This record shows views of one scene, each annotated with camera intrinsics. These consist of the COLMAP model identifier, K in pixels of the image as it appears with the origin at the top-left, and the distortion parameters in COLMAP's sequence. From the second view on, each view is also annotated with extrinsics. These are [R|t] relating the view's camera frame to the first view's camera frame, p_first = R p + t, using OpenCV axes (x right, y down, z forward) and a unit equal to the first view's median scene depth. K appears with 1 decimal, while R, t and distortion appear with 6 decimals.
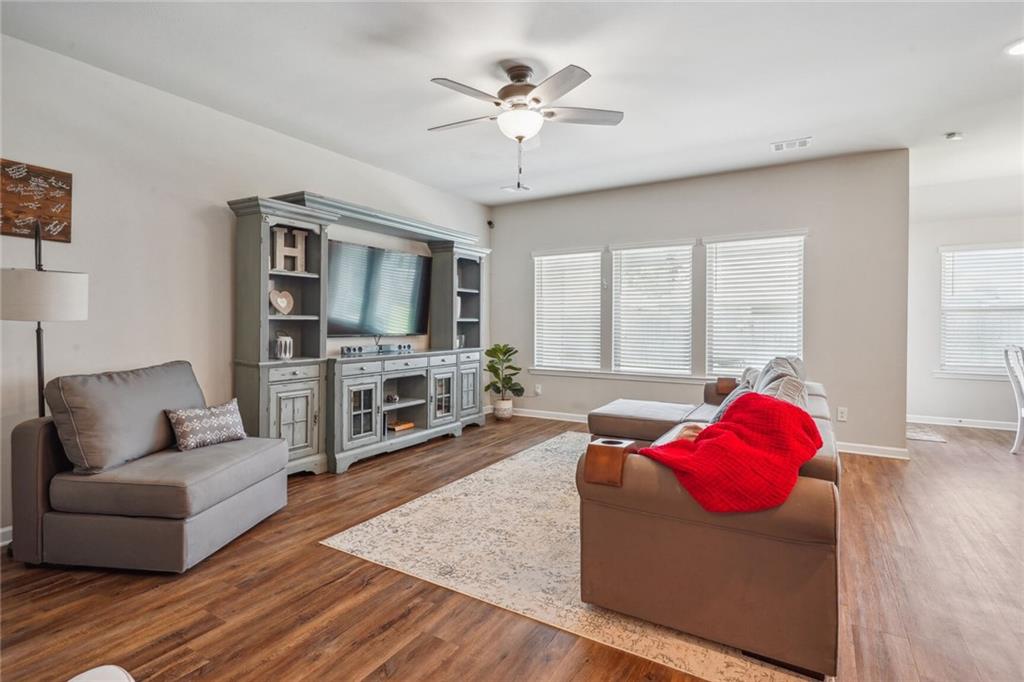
lens RADIAL K [[501.3, 0, 509.4], [0, 501.3, 332.4], [0, 0, 1]] dist [0.003668, 0.000080]
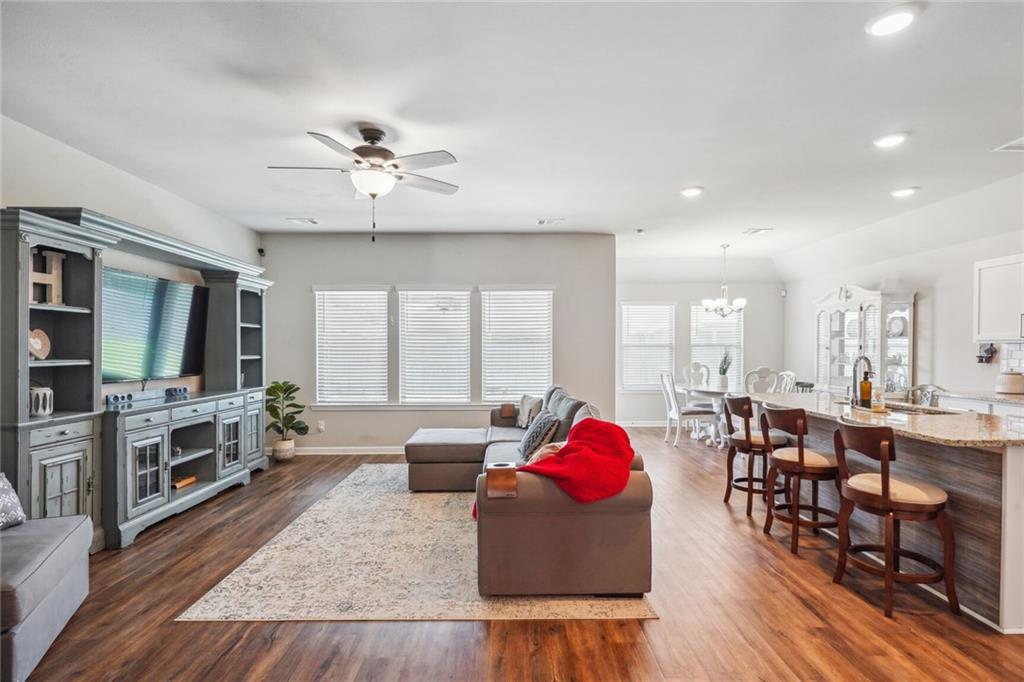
lens RADIAL K [[500.2, 0, 512.0], [0, 500.2, 359.5], [0, 0, 1]] dist [0.000402, -0.000668]
pose [[0.848521, -0.014757, 0.528956, -0.222440], [0.012836, 0.999891, 0.007304, -0.029520], [-0.529006, 0.000592, 0.848618, -0.049003]]
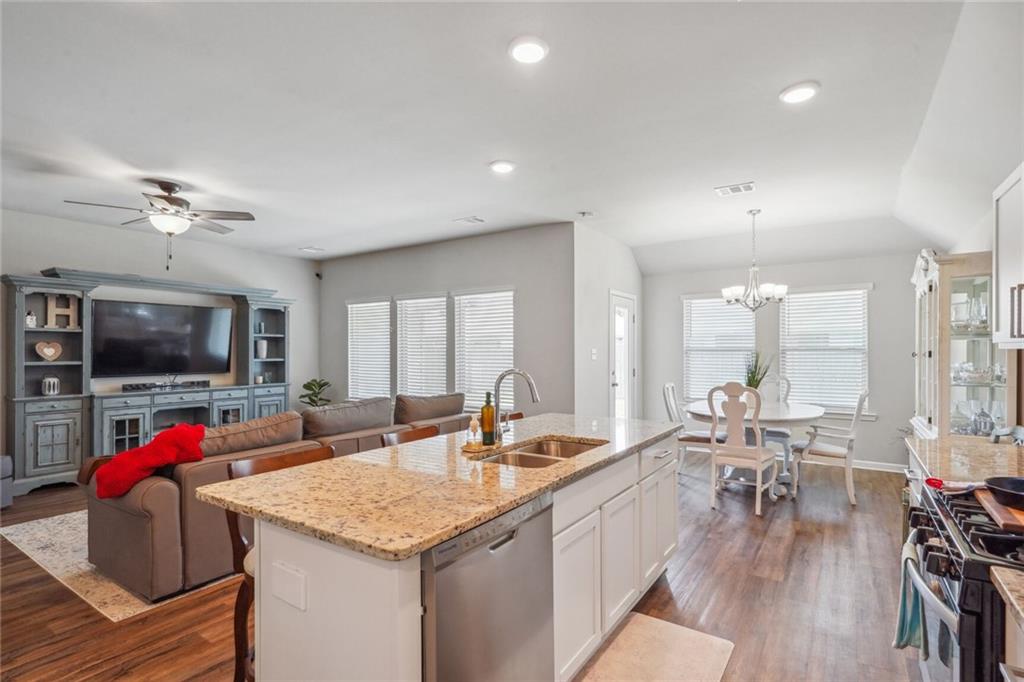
lens RADIAL K [[502.2, 0, 515.3], [0, 502.2, 348.6], [0, 0, 1]] dist [0.000074, -0.000995]
pose [[0.999297, -0.003582, -0.037310, 0.750766], [0.002787, 0.999768, -0.021342, -0.033954], [0.037378, 0.021223, 0.999076, -0.234937]]
